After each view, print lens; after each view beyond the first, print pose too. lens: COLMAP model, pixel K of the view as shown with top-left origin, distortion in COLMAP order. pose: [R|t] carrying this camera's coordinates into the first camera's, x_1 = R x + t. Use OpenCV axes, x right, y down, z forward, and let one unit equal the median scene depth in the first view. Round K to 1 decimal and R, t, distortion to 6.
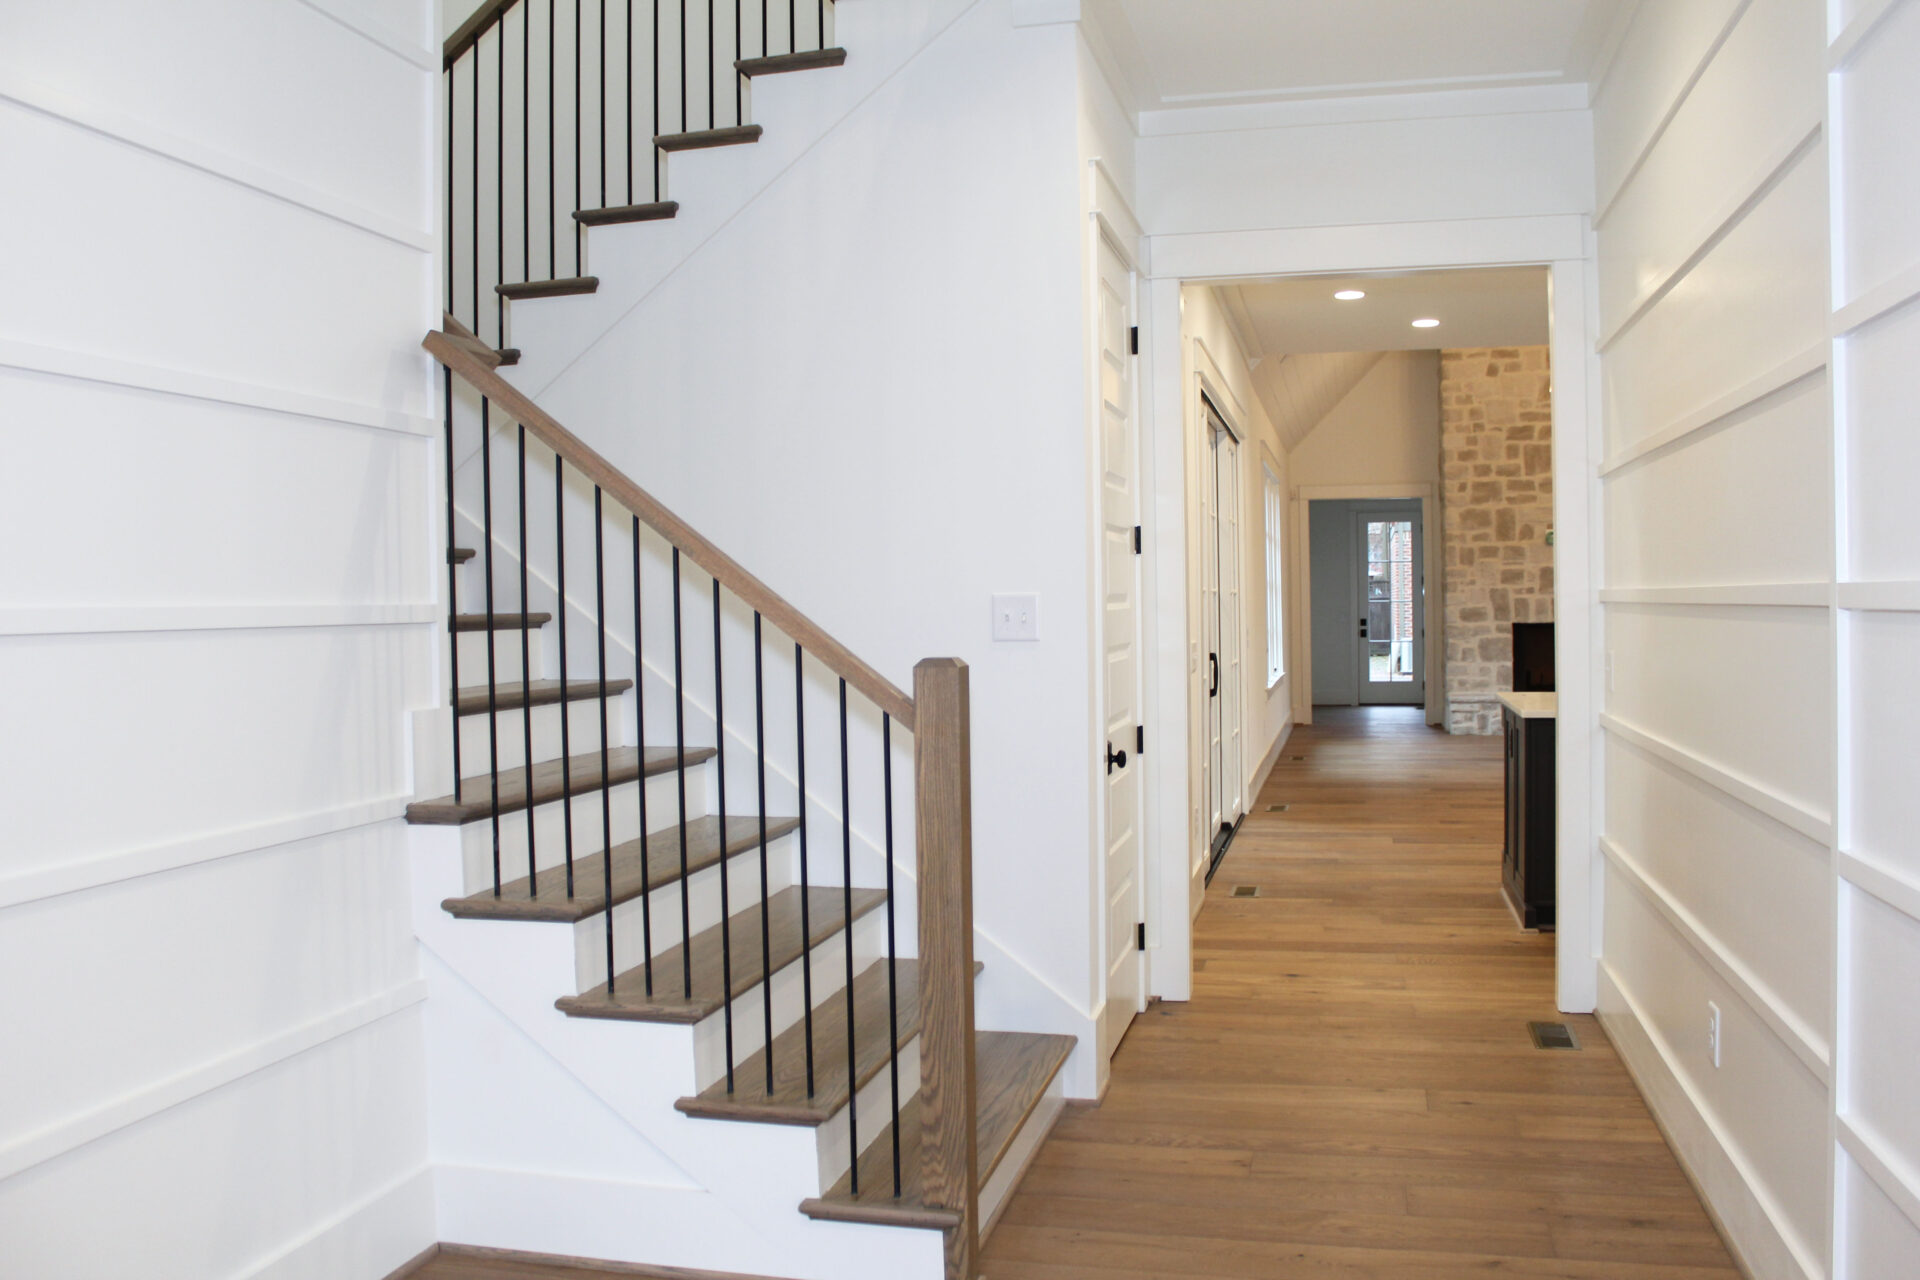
lens RADIAL K [[1602.9, 0, 999.1], [0, 1602.9, 637.1], [0, 0, 1]] dist [-0.155761, 0.131975]
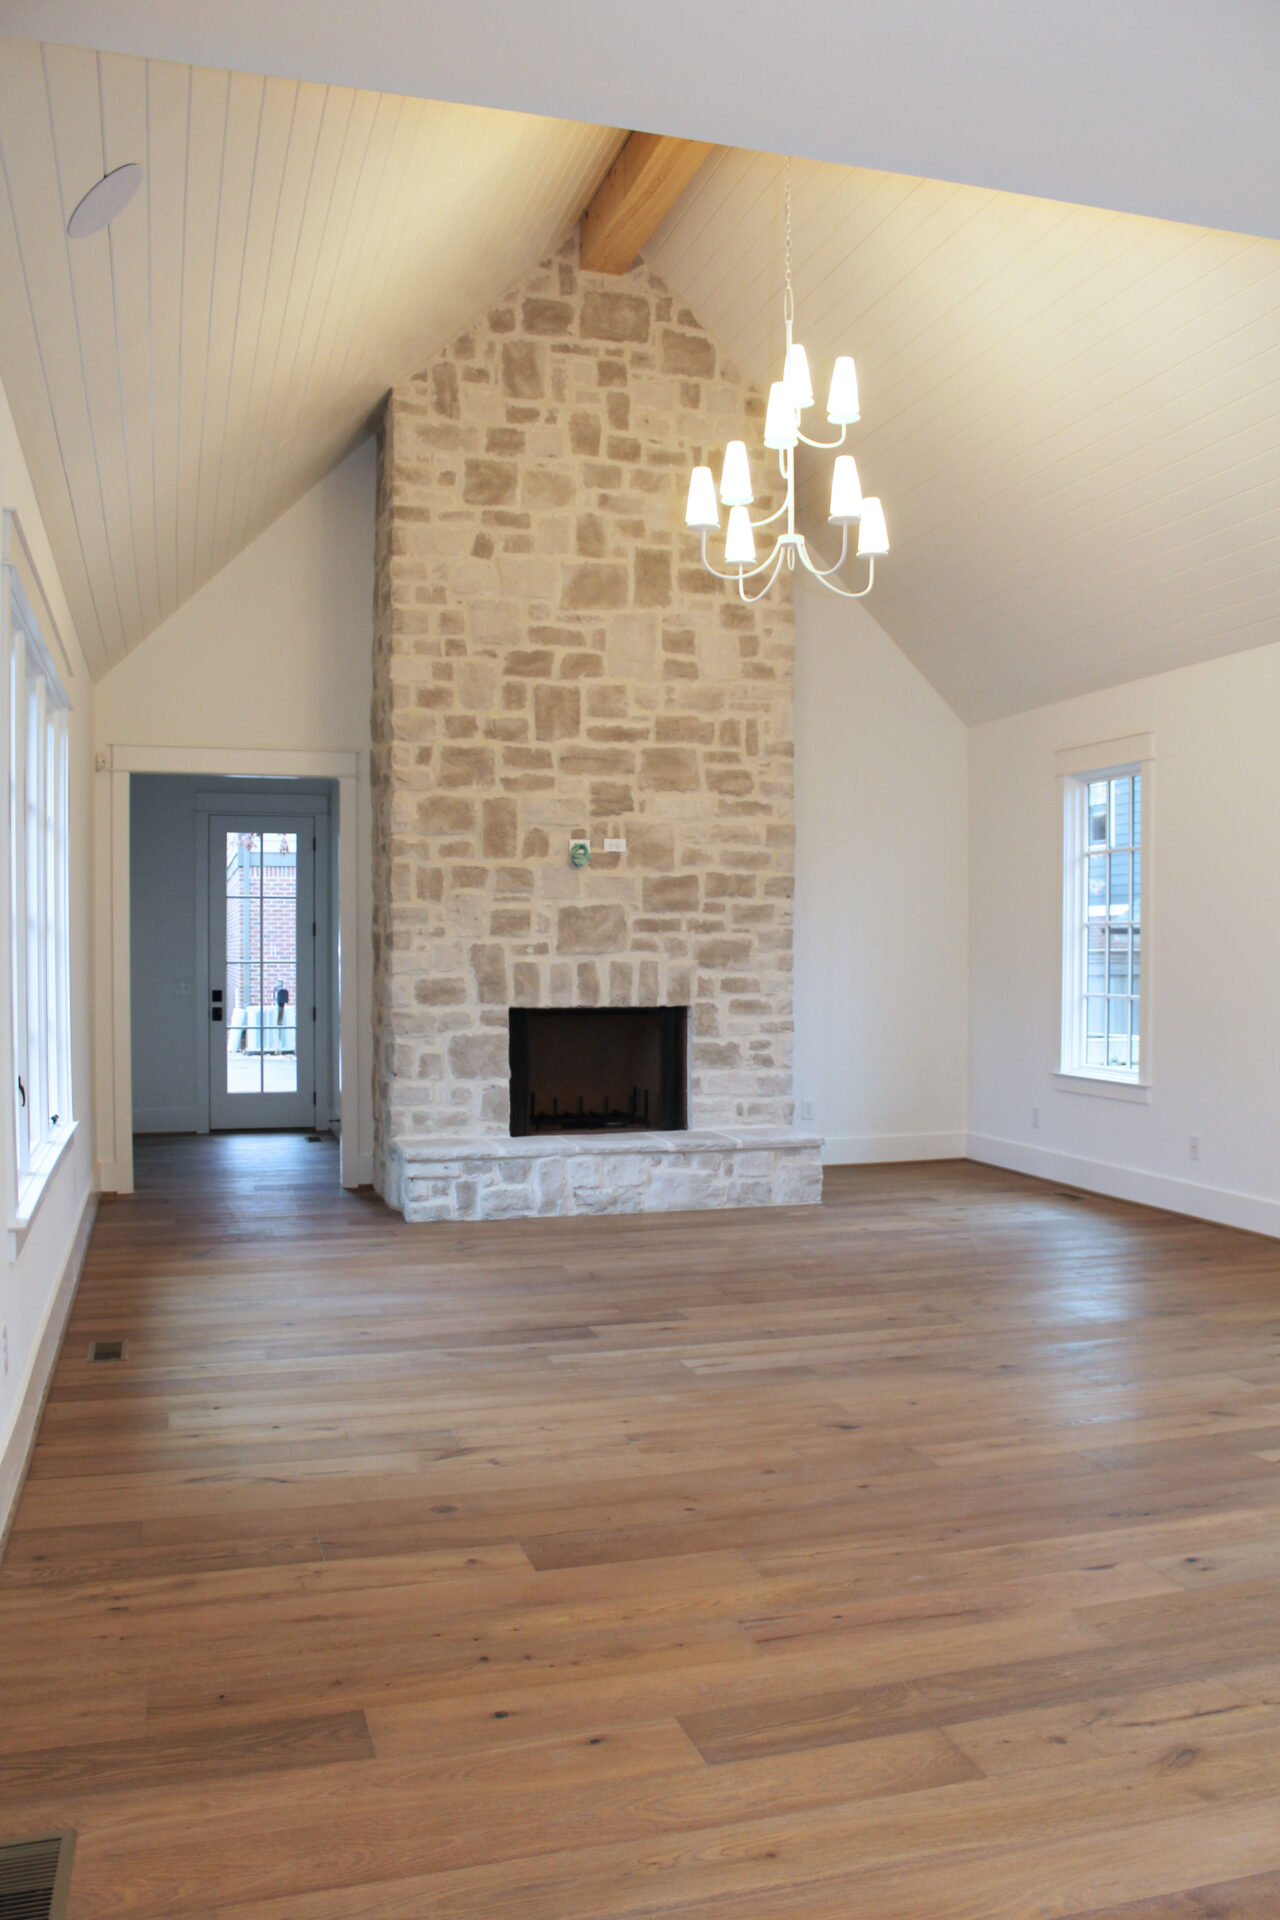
lens RADIAL K [[1602.9, 0, 648.7], [0, 1602.9, 972.0], [0, 0, 1]] dist [-0.155761, 0.131975]
pose [[0.870074, 0.009182, 0.492836, 0.092879], [-0.003996, 0.999925, -0.011575, -0.015034], [-0.492906, 0.008102, 0.870045, 0.491500]]
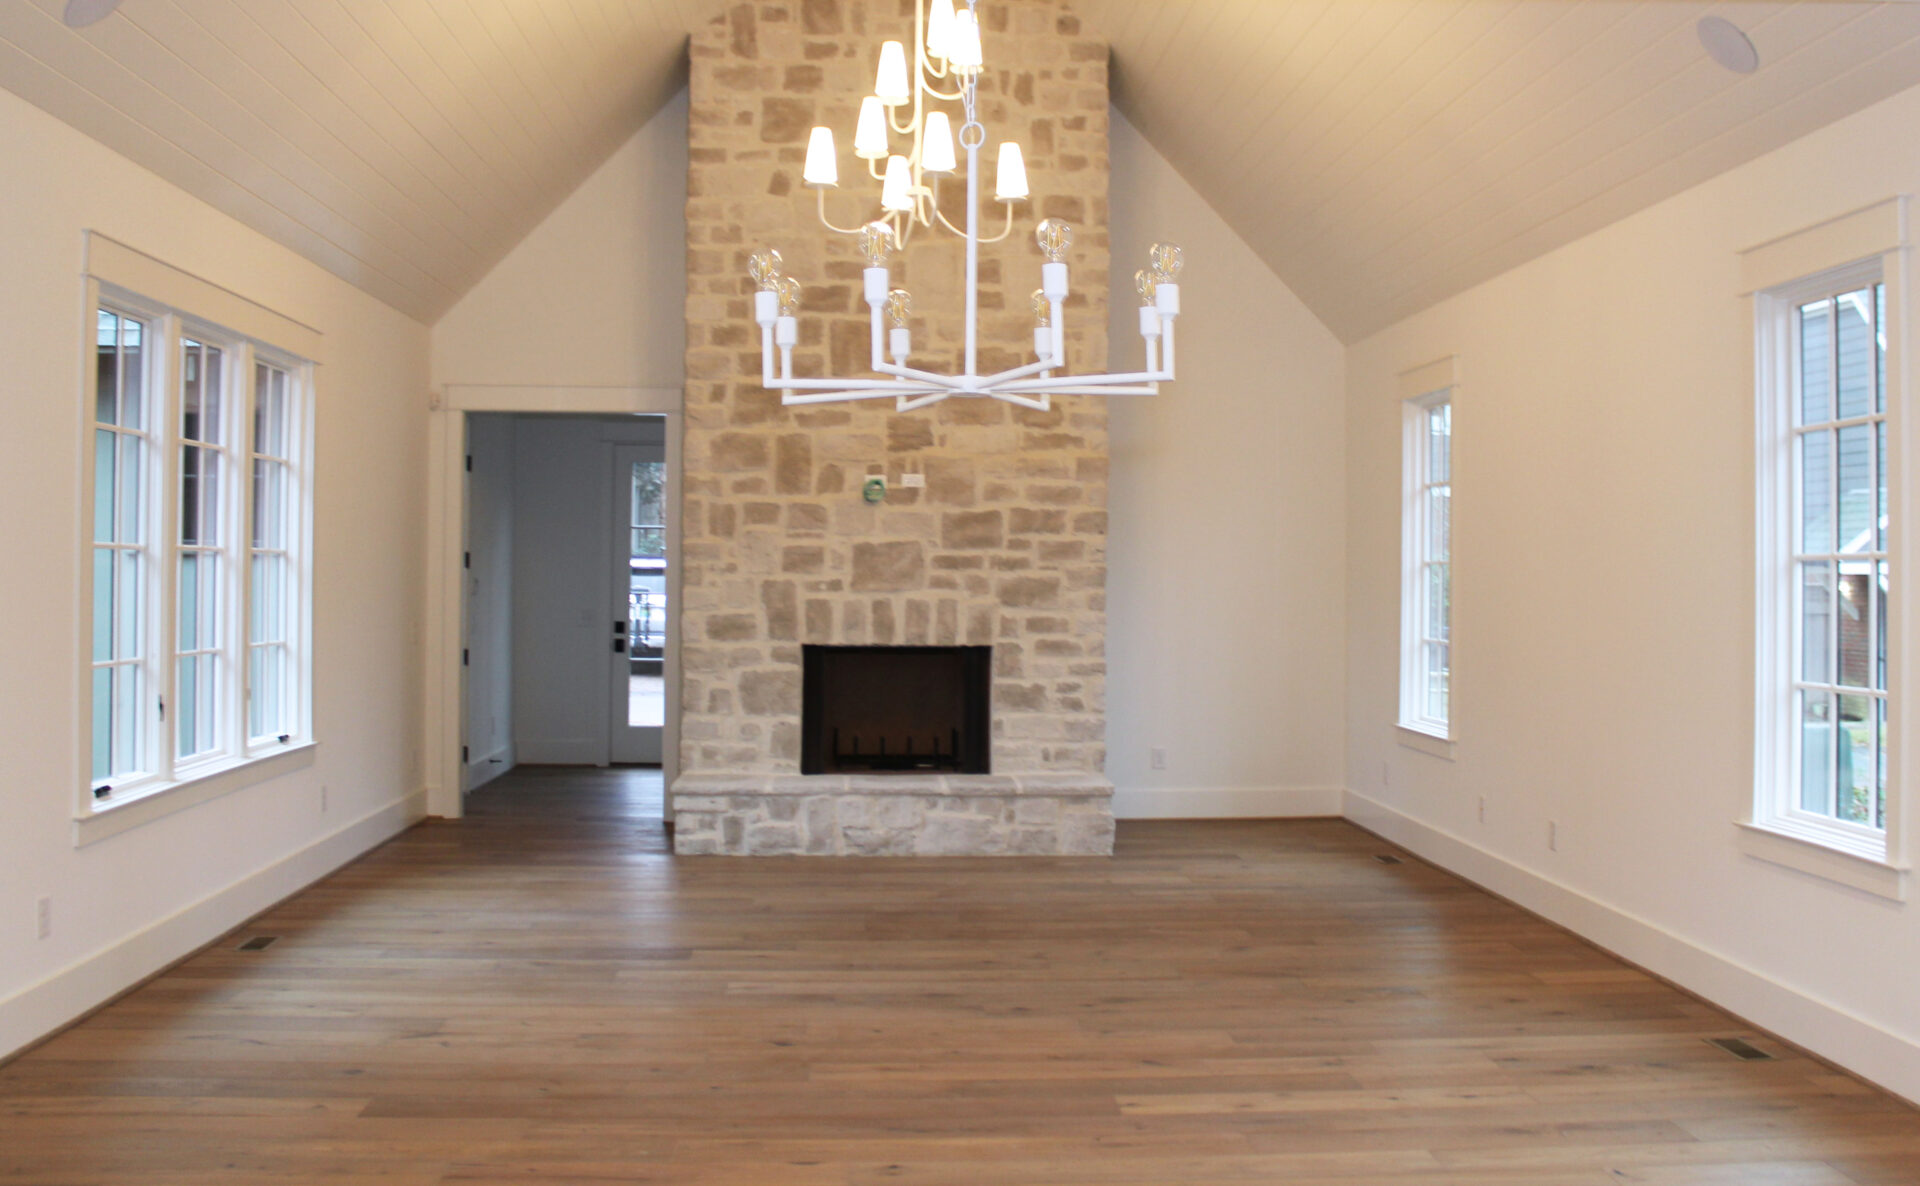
lens RADIAL K [[1841.4, 0, 968.6], [0, 1841.4, 505.4], [0, 0, 1]] dist [-0.142707, 0.012573]
pose [[0.959313, 0.033754, 0.280319, 0.200395], [-0.017074, 0.997947, -0.061734, -0.018597], [-0.281828, 0.054436, 0.957920, 0.372278]]
